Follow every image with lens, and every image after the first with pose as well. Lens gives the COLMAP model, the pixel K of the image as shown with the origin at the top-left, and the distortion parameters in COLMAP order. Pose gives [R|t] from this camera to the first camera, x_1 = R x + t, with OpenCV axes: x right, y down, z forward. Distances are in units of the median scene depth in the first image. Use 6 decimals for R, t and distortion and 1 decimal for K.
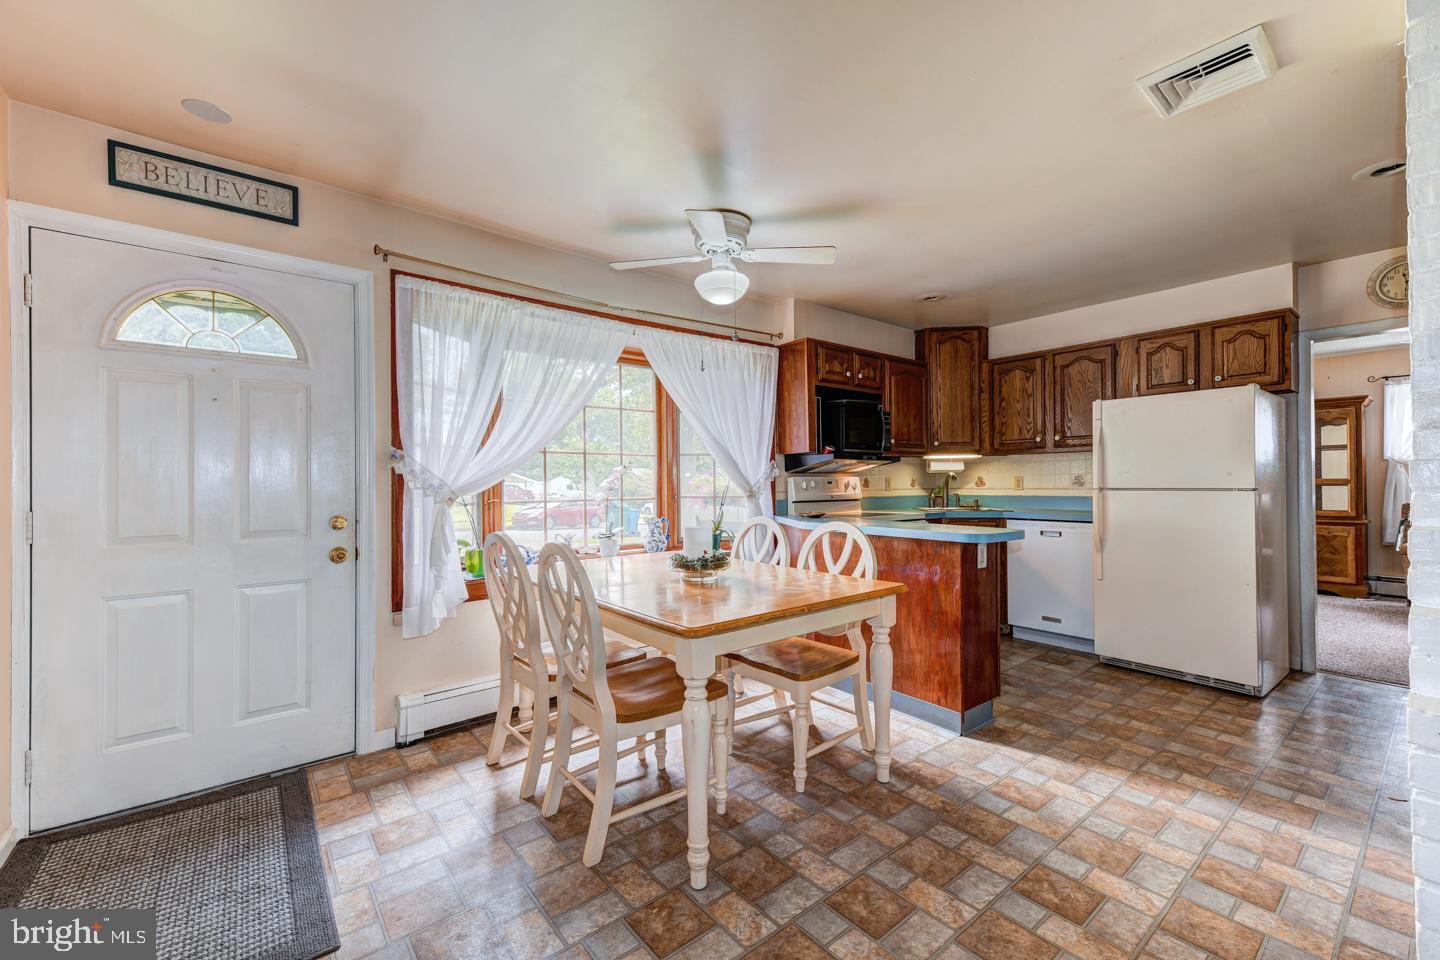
lens RADIAL K [[588.2, 0, 720.0], [0, 588.2, 480.0], [0, 0, 1]] dist [0.022174, -0.009997]
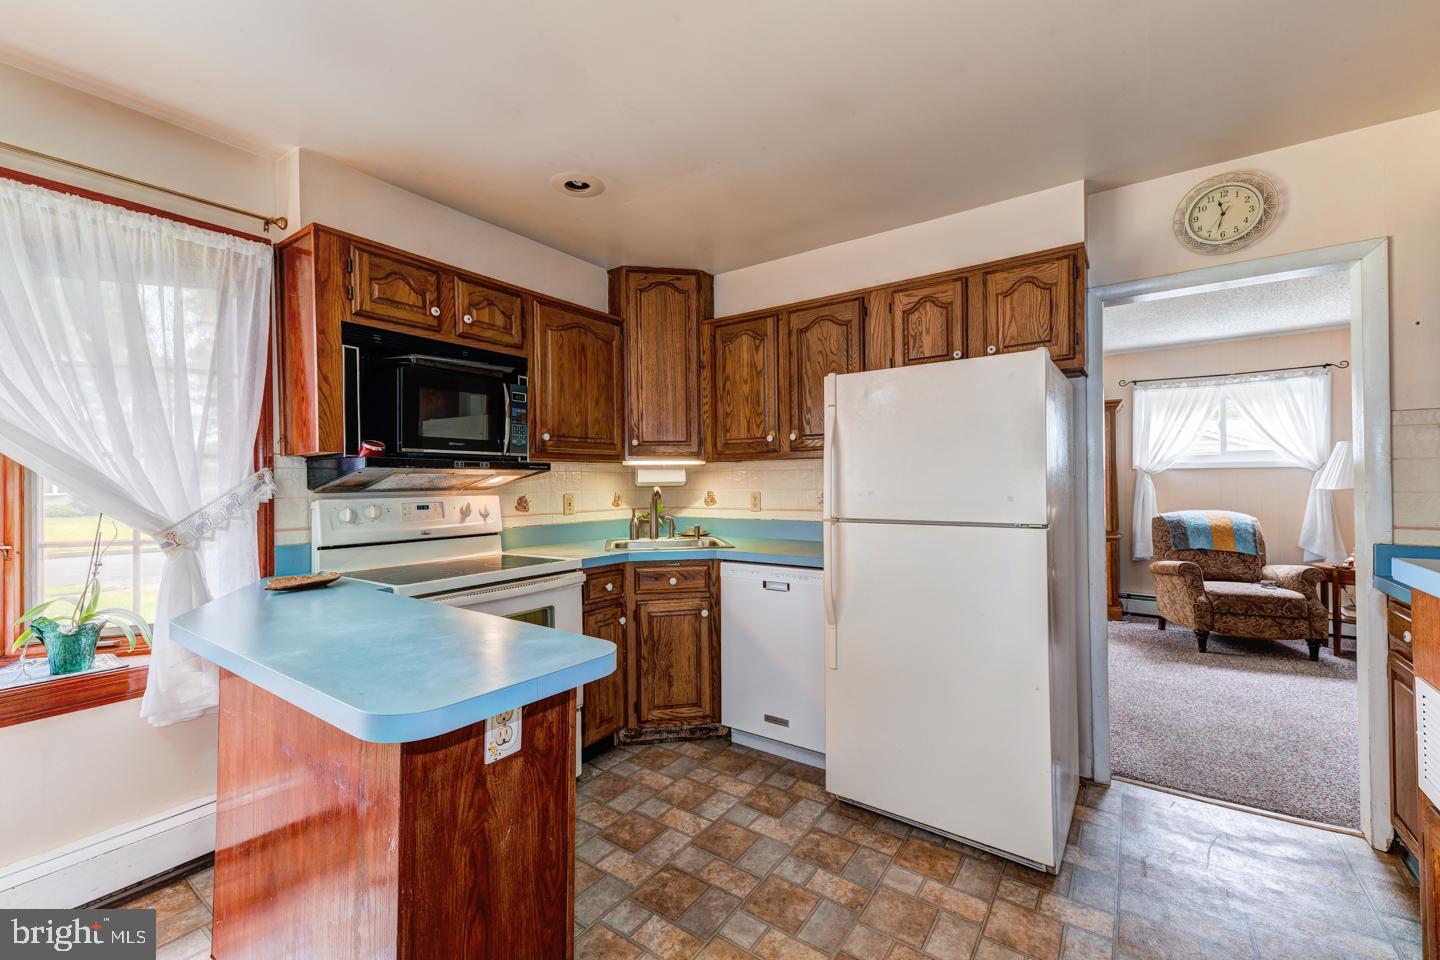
lens RADIAL K [[612.4, 0, 720.0], [0, 612.4, 480.0], [0, 0, 1]] dist [0.000241, 0.000182]
pose [[0.957576, -0.000254, 0.288182, 0.290359], [0.001321, 0.999993, -0.003507, -0.019670], [-0.288179, 0.003739, 0.957569, 0.359213]]
